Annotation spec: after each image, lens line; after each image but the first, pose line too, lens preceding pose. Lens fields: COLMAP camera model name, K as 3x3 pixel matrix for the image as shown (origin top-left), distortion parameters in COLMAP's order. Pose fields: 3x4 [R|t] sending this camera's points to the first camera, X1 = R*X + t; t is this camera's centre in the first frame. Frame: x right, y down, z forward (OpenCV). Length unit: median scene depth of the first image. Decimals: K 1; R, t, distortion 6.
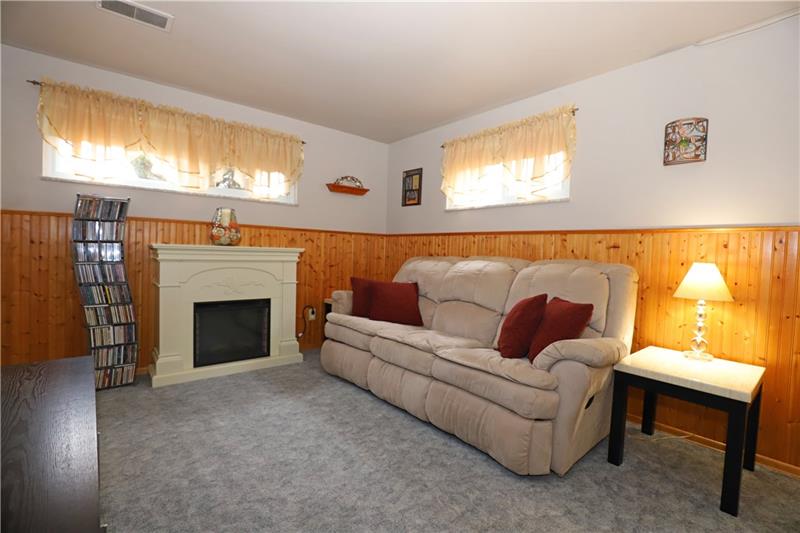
lens RADIAL K [[368.2, 0, 400.0], [0, 368.2, 269.1], [0, 0, 1]] dist [-0.028057, 0.004909]
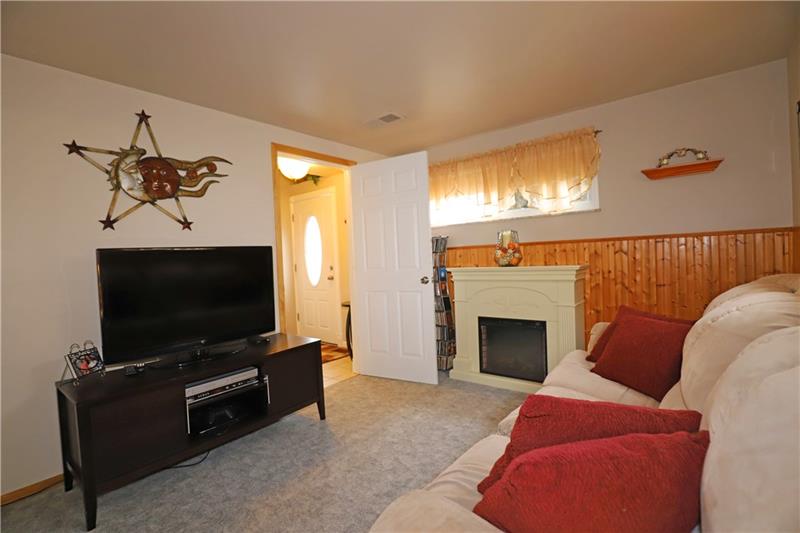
lens RADIAL K [[368.2, 0, 403.0], [0, 368.2, 265.5], [0, 0, 1]] dist [-0.028057, 0.004909]
pose [[0.190287, -0.018773, -0.981549, 0.518864], [0.007990, 0.999814, -0.017573, -0.049861], [0.981696, -0.004499, 0.190401, 0.511905]]
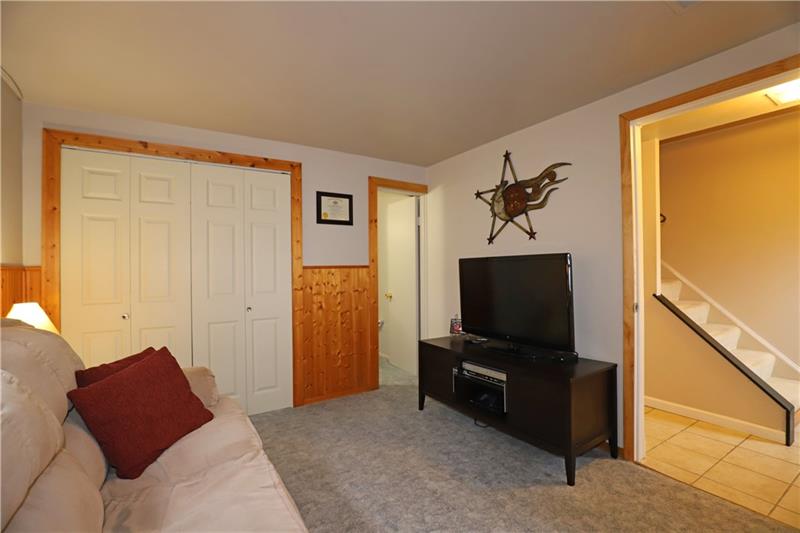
lens RADIAL K [[368.2, 0, 397.0], [0, 368.2, 264.1], [0, 0, 1]] dist [-0.028057, 0.004909]
pose [[-0.991955, -0.019002, 0.125159, -0.175256], [-0.014144, 0.999116, 0.039594, -0.119718], [-0.125800, 0.037506, -0.991346, 1.186191]]
